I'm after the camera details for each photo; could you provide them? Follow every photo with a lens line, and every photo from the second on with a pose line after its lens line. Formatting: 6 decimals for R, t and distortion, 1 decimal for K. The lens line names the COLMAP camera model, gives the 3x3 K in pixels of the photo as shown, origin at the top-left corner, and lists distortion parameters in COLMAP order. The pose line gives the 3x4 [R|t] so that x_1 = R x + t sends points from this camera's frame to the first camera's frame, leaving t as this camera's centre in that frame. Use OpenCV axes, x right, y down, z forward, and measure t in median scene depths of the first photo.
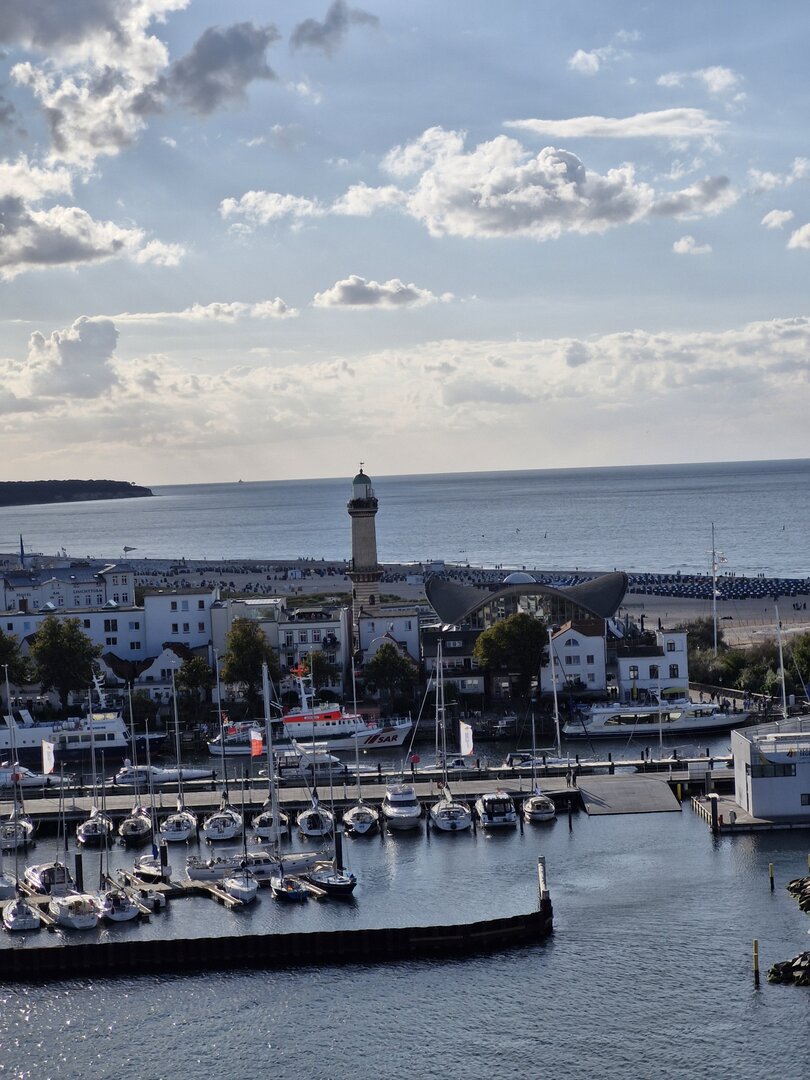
lens RADIAL K [[2482.1, 0, 405.0], [0, 2482.1, 540.0], [0, 0, 1]] dist [-0.311878, 4.366780]
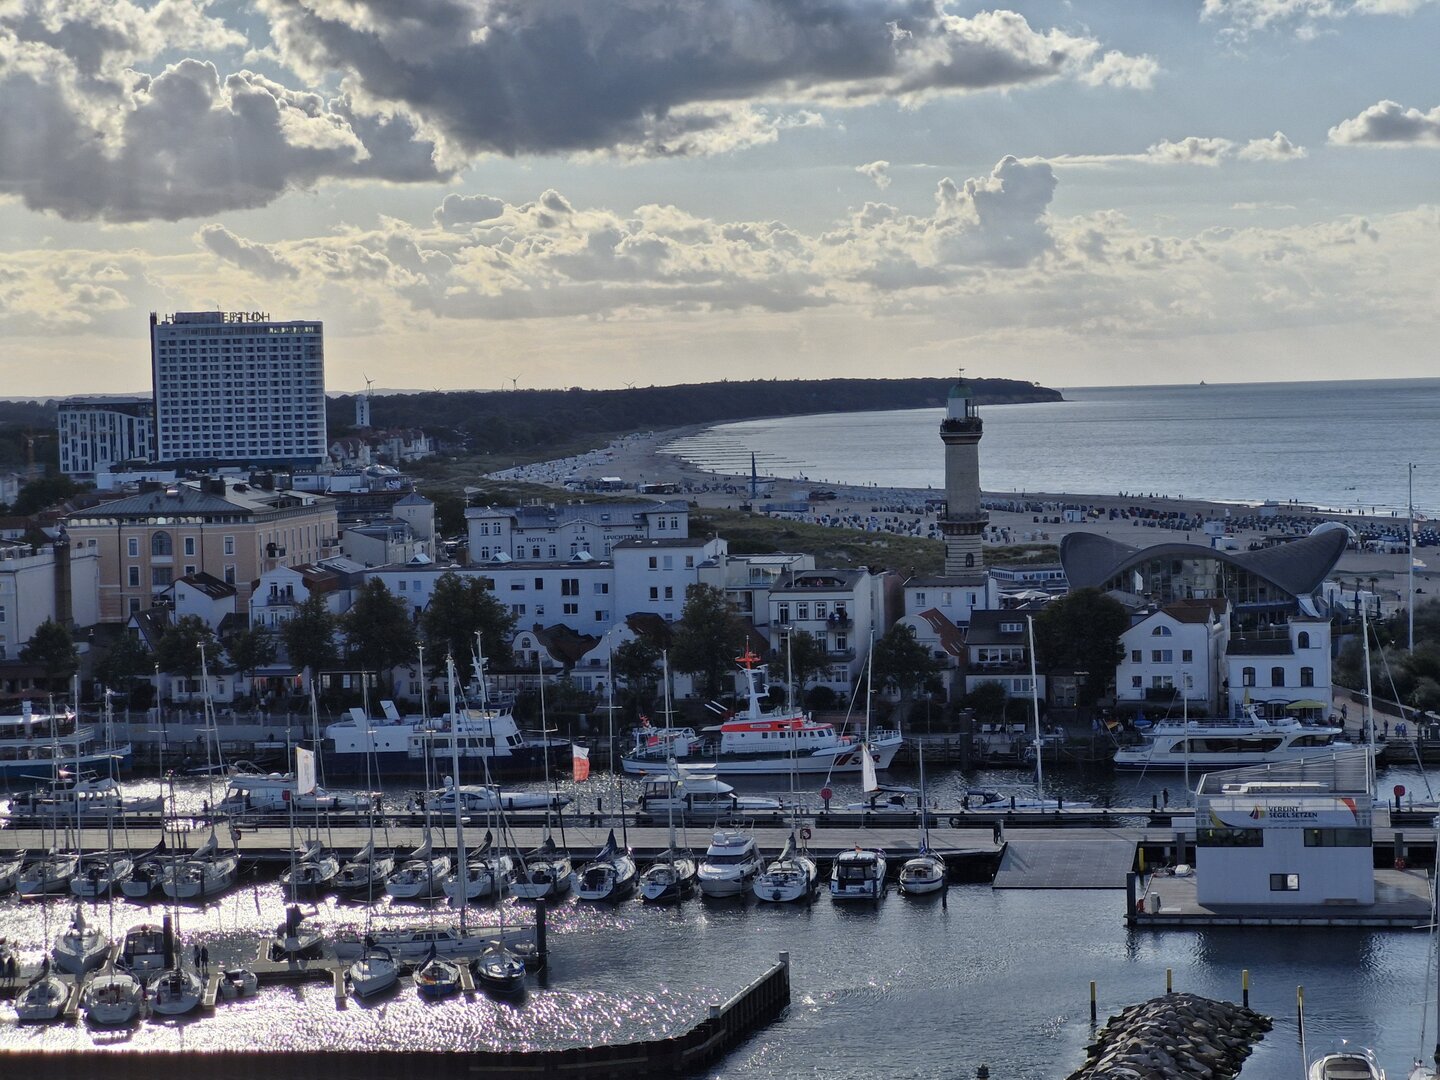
lens RADIAL K [[3309.4, 0, 720.0], [0, 3309.4, 540.0], [0, 0, 1]] dist [-0.311878, 4.366780]
pose [[0.971528, 0.024470, -0.235658, 0.159895], [-0.018523, 0.999452, 0.027416, -0.007152], [0.236200, -0.022270, 0.971449, 0.067254]]
